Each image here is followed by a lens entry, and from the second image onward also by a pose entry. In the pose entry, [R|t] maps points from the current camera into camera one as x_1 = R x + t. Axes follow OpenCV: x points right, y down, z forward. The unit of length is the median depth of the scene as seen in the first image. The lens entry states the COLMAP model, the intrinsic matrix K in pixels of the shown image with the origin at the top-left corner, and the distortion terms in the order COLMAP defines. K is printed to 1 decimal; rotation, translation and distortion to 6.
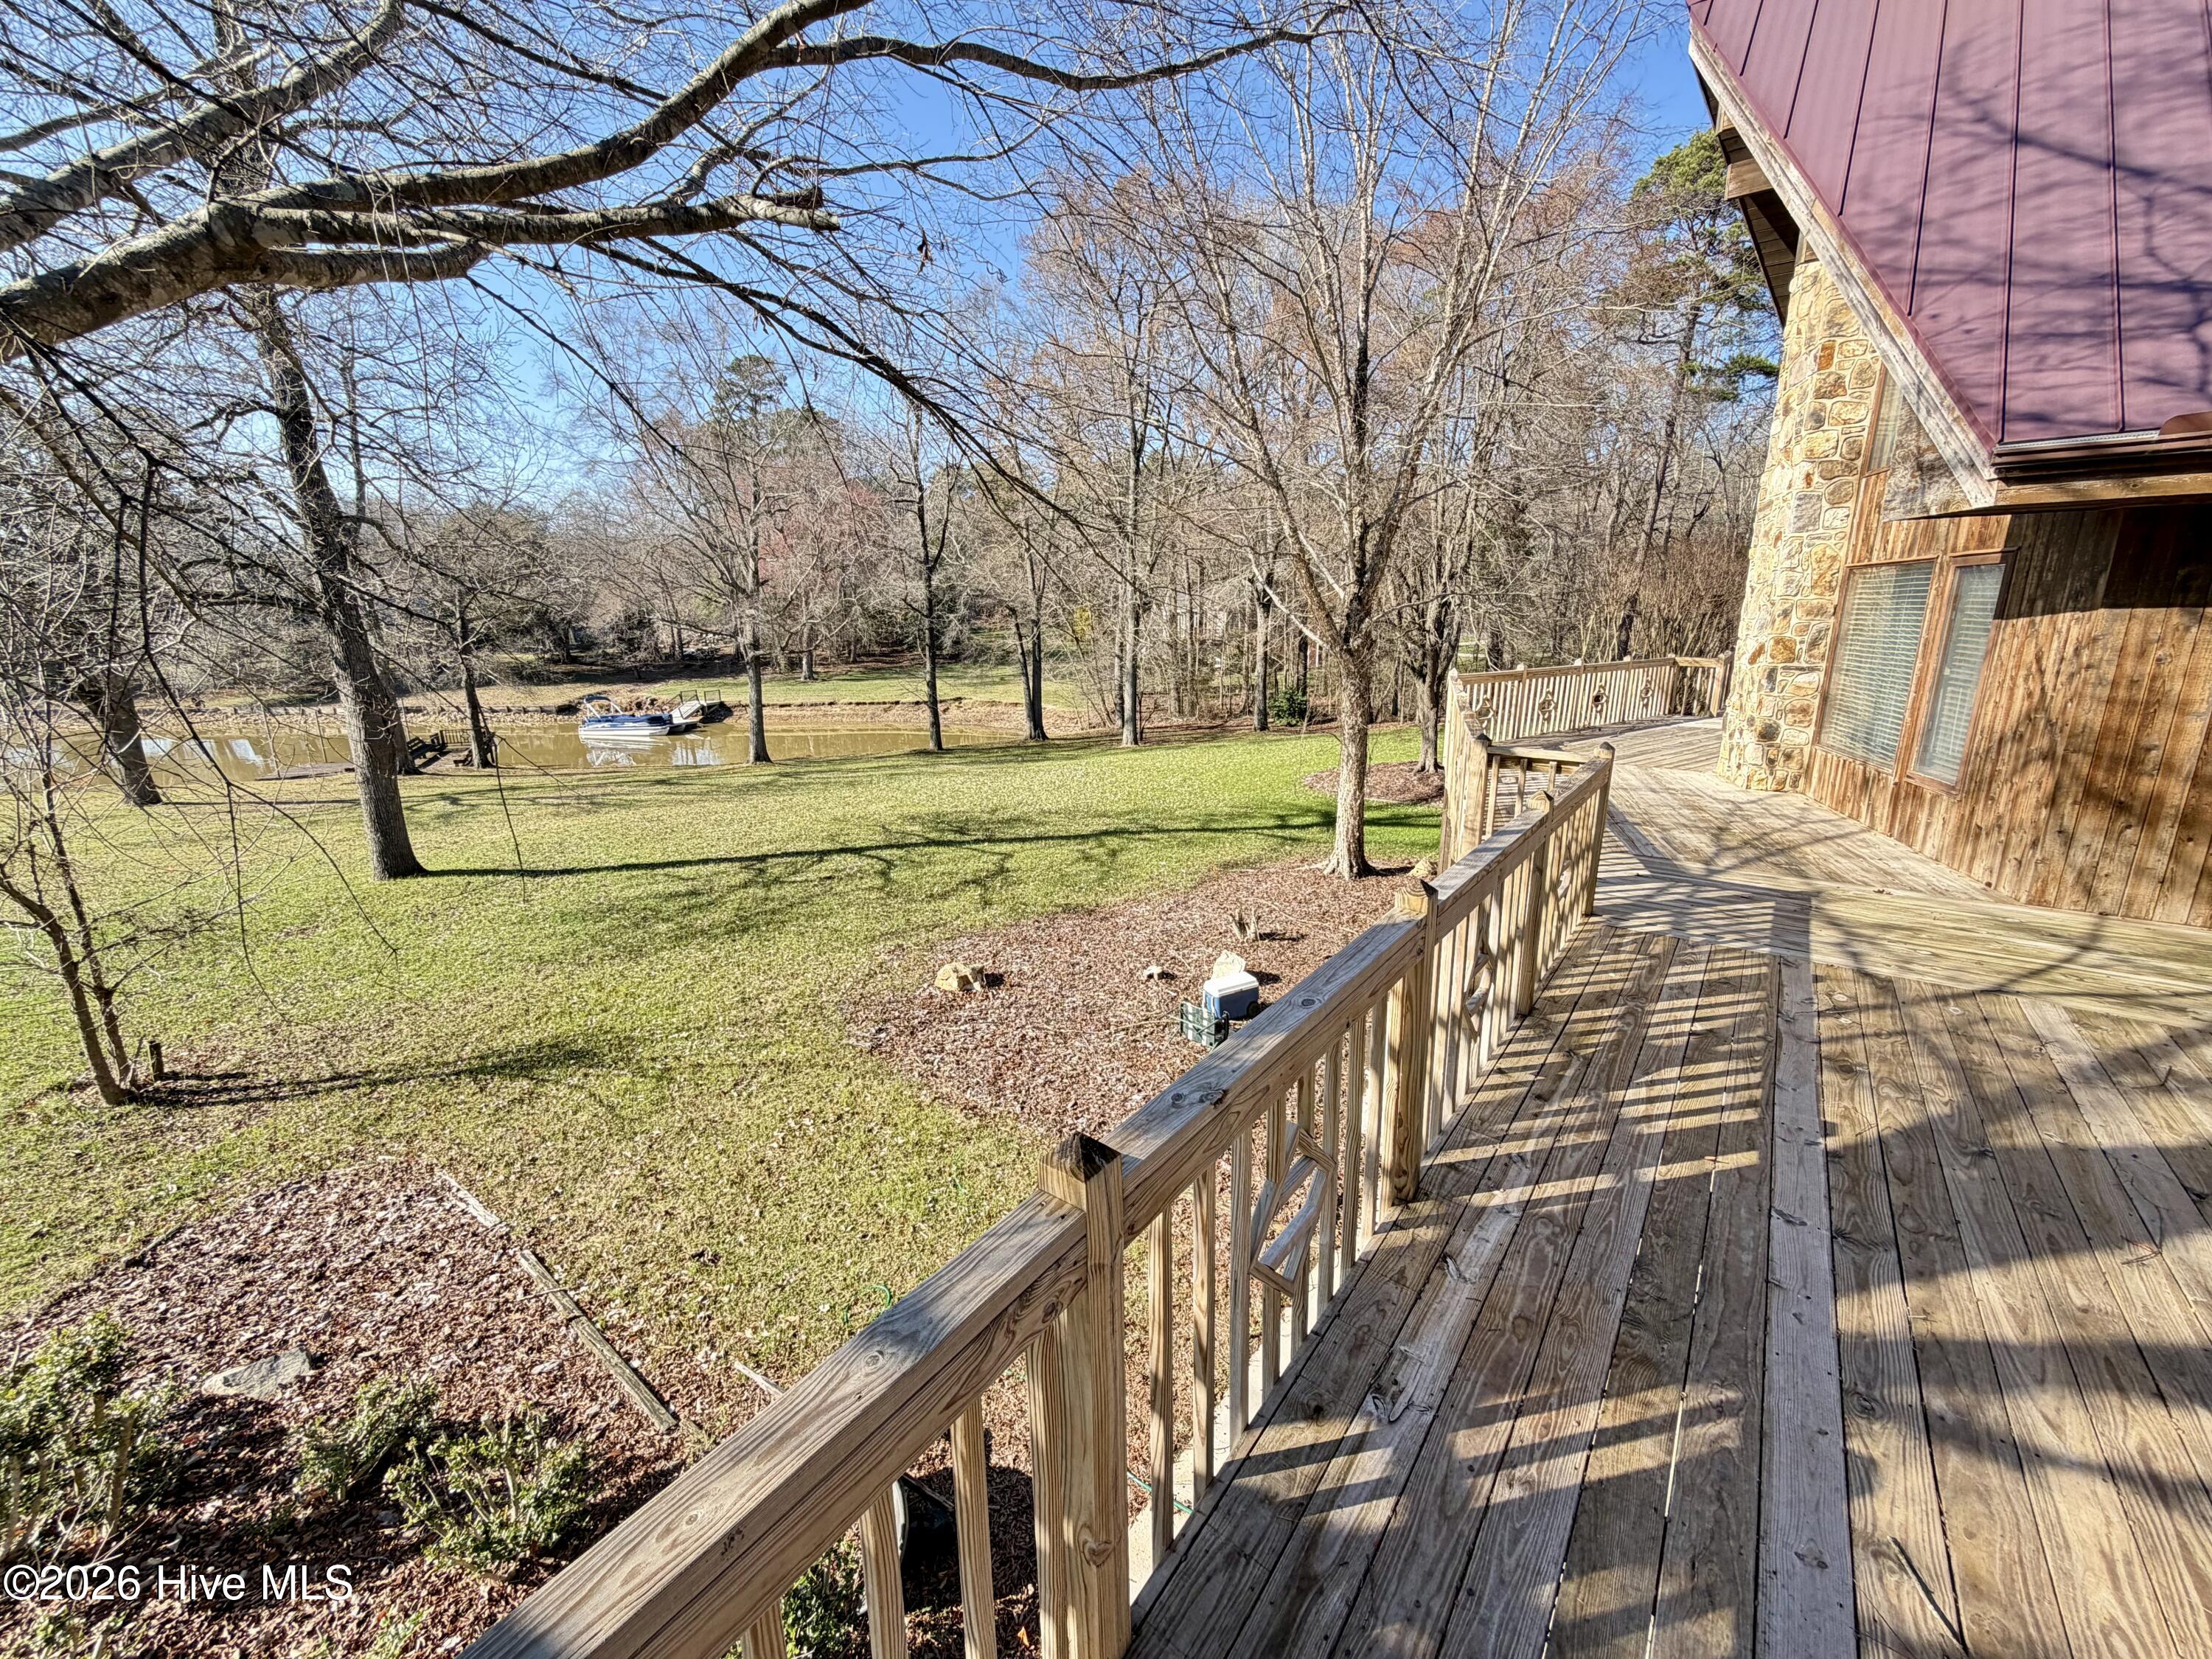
lens RADIAL K [[882.1, 0, 1099.1], [0, 882.1, 827.0], [0, 0, 1]] dist [0.001275, -0.000839]
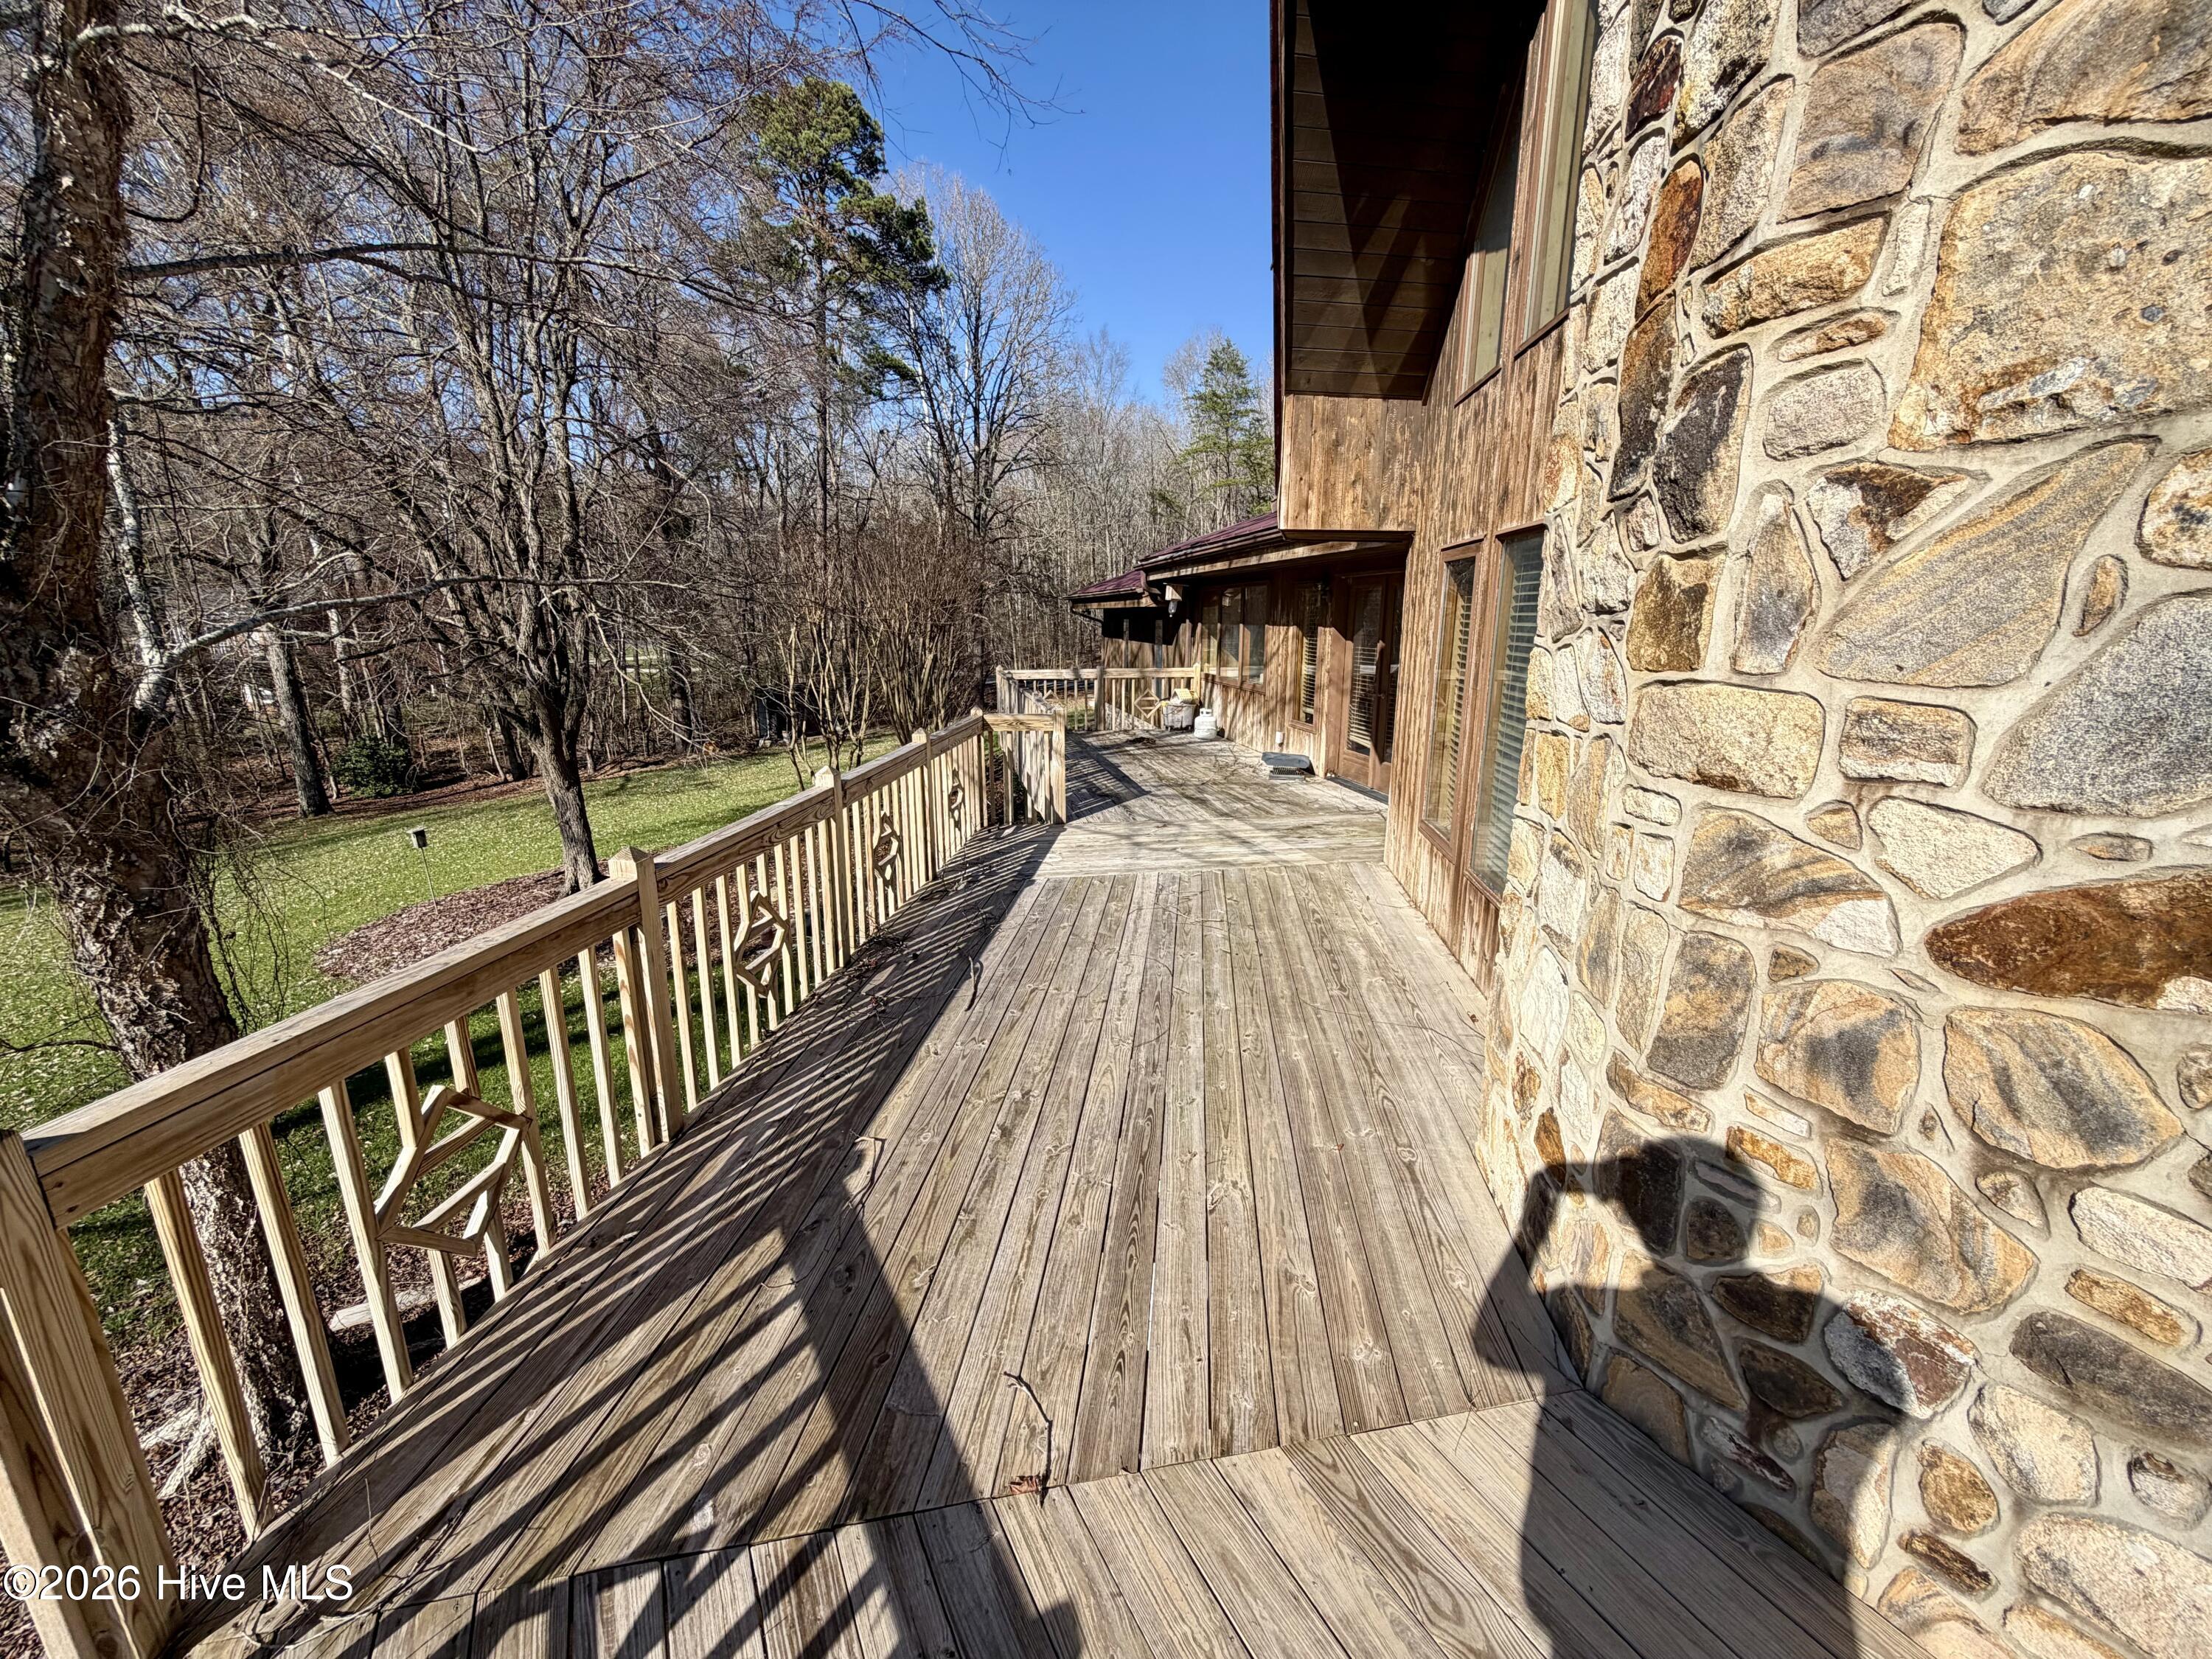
lens RADIAL K [[882.1, 0, 1099.1], [0, 882.1, 827.0], [0, 0, 1]] dist [0.001275, -0.000839]
pose [[0.667495, -0.165933, 0.725891, 0.073016], [0.172538, 0.982789, 0.066000, -0.033943], [-0.724349, 0.081189, 0.684636, 0.138015]]
